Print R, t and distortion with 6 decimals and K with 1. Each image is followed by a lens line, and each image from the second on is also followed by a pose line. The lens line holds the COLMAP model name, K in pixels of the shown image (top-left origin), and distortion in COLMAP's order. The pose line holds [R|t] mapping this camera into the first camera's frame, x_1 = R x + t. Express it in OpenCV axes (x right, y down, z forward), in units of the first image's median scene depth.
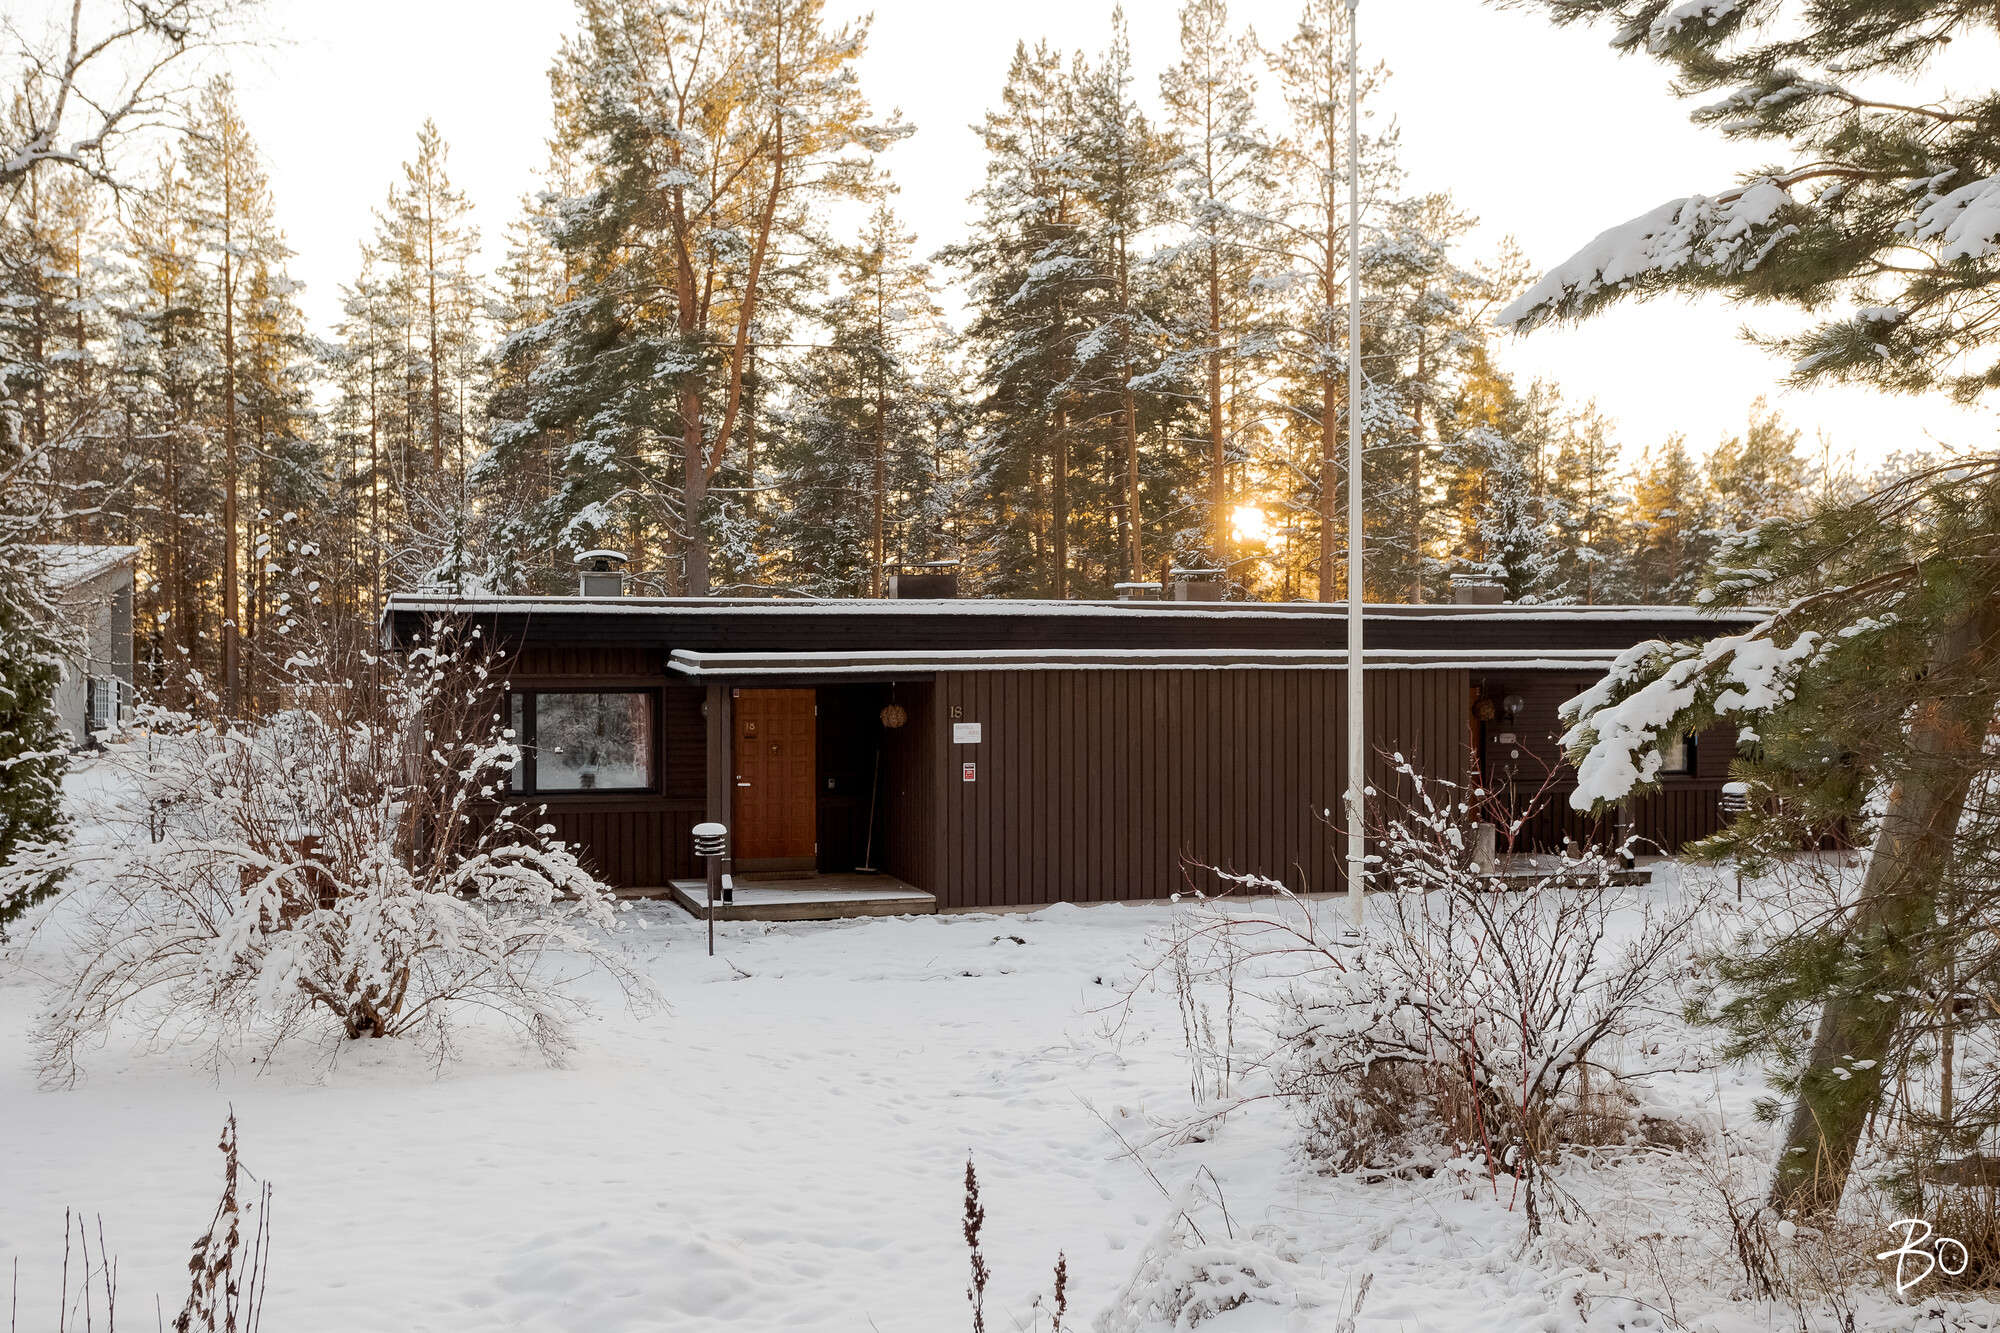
lens RADIAL K [[2083.4, 0, 1000.0], [0, 2083.4, 666.5], [0, 0, 1]] dist [0.005523, 0.005905]
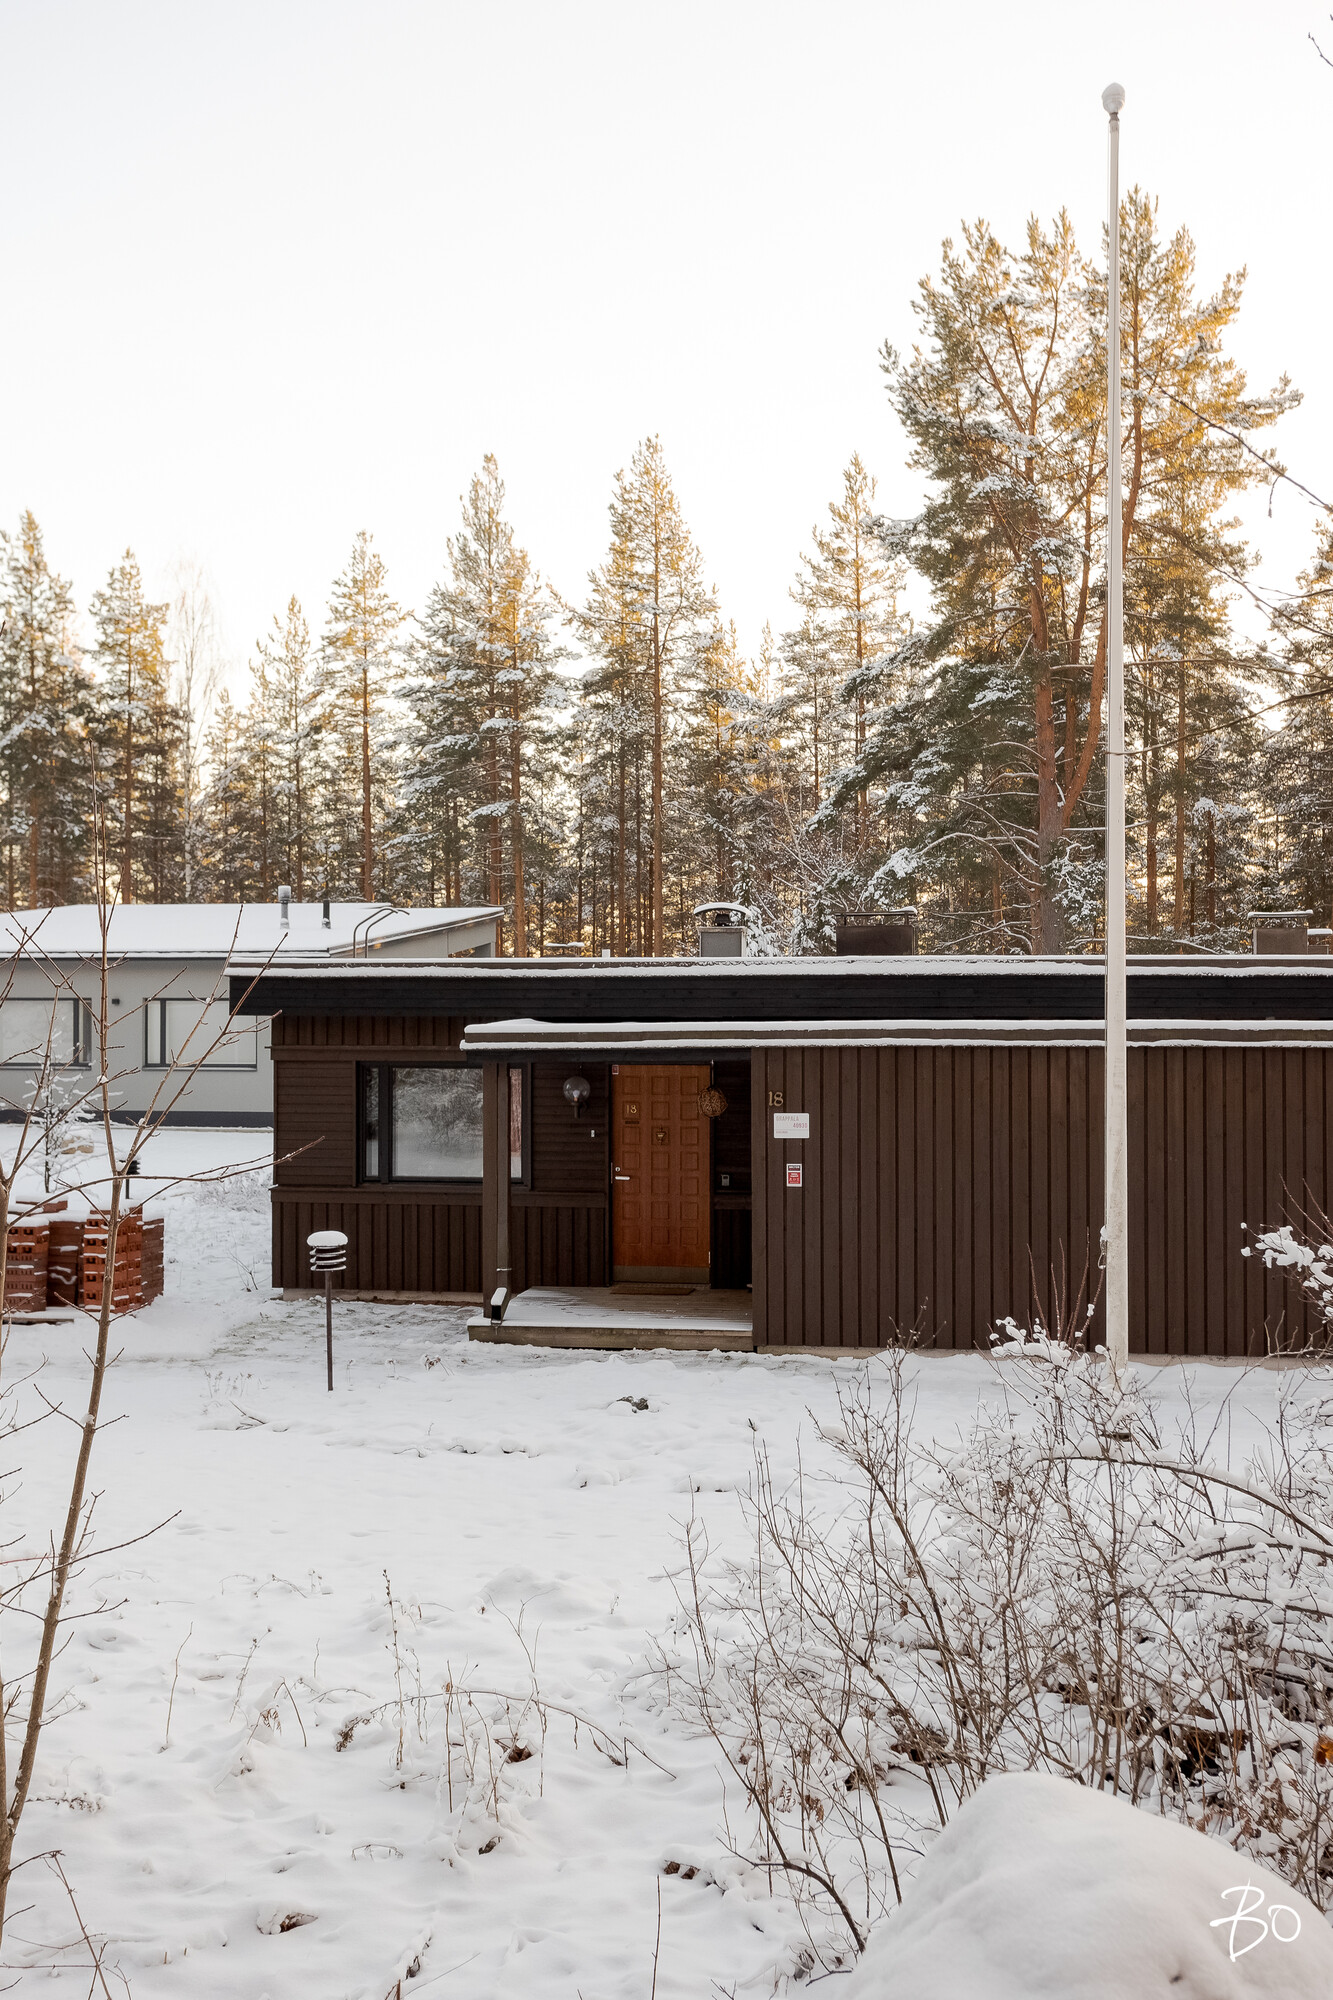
lens RADIAL K [[2149.3, 0, 666.5], [0, 2149.3, 1000.0], [0, 0, 1]] dist [-0.005012, 0.015624]
pose [[0.886955, -0.002109, -0.461851, 0.302187], [-0.002182, 0.999959, -0.008756, -0.008145], [0.461851, 0.008774, 0.886914, 0.238815]]
